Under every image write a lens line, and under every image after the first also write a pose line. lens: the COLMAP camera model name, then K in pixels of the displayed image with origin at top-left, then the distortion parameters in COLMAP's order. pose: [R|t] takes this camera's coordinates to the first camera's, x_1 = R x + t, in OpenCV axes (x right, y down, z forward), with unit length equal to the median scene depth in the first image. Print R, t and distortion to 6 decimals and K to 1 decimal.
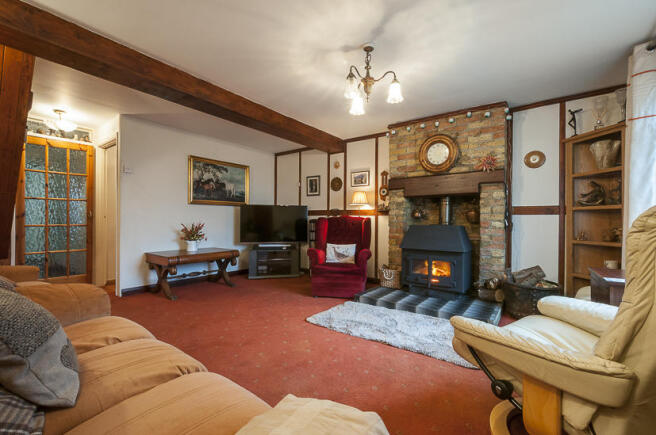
lens RADIAL K [[282.1, 0, 328.0], [0, 282.1, 217.5], [0, 0, 1]] dist [-0.000921, -0.000090]
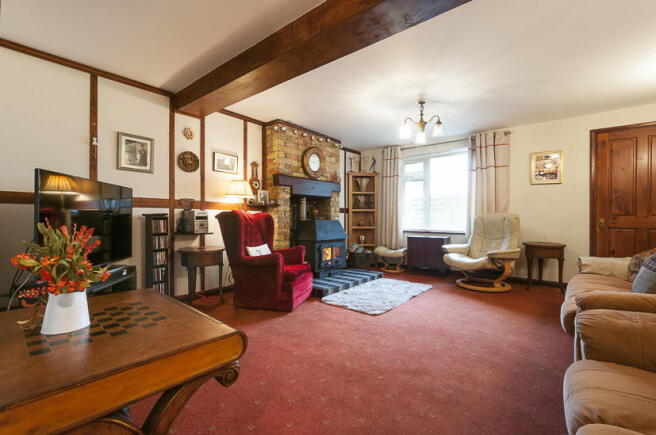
lens RADIAL K [[282.1, 0, 328.0], [0, 282.1, 217.5], [0, 0, 1]] dist [-0.000921, -0.000090]
pose [[0.060030, -0.008050, 0.998164, -0.799852], [-0.016040, 0.999831, 0.009029, 0.003398], [-0.998068, -0.016552, 0.059891, 0.810344]]
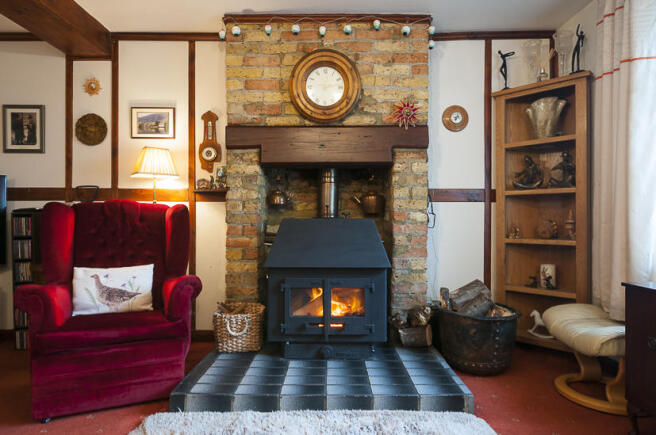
lens RADIAL K [[394.4, 0, 328.0], [0, 394.4, 217.5], [0, 0, 1]] dist [0.002467, -0.000207]
pose [[0.806531, -0.004716, 0.591173, -0.048598], [-0.002530, 0.999931, 0.011429, 0.014474], [-0.591186, -0.010713, 0.806464, 0.364410]]
